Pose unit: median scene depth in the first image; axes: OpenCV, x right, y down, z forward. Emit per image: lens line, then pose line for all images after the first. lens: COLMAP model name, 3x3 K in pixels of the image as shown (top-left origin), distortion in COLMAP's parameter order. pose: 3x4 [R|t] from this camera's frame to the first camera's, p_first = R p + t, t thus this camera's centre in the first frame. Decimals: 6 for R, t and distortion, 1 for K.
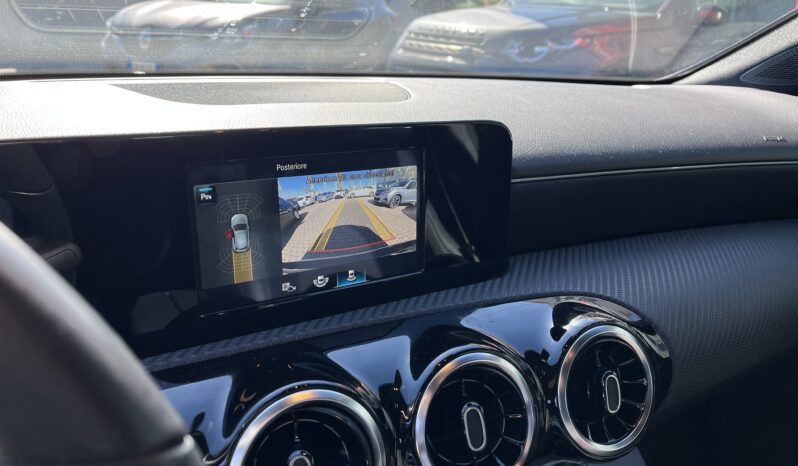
lens RADIAL K [[603.2, 0, 412.7], [0, 603.2, 233.1], [0, 0, 1]] dist [0.055850, -0.000297]
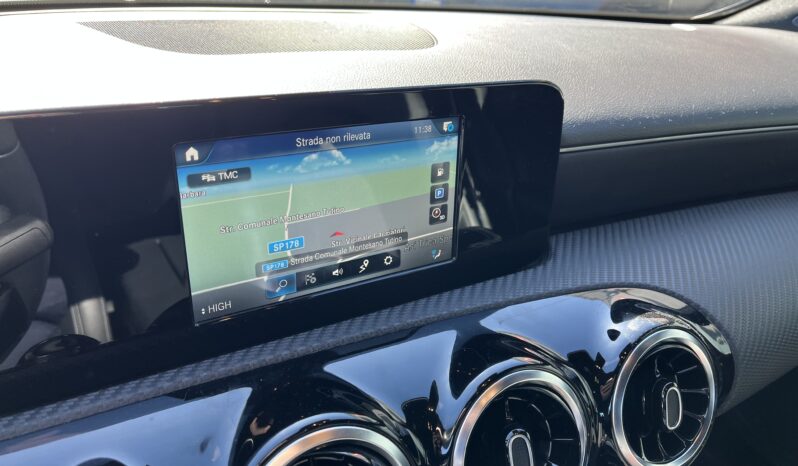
lens RADIAL K [[601.7, 0, 409.5], [0, 601.7, 222.1], [0, 0, 1]] dist [0.037572, -0.002965]
pose [[0.999737, 0.020373, 0.010555, -0.053580], [-0.021365, 0.994309, 0.104373, -0.071806], [-0.008368, -0.104571, 0.994482, 0.151562]]
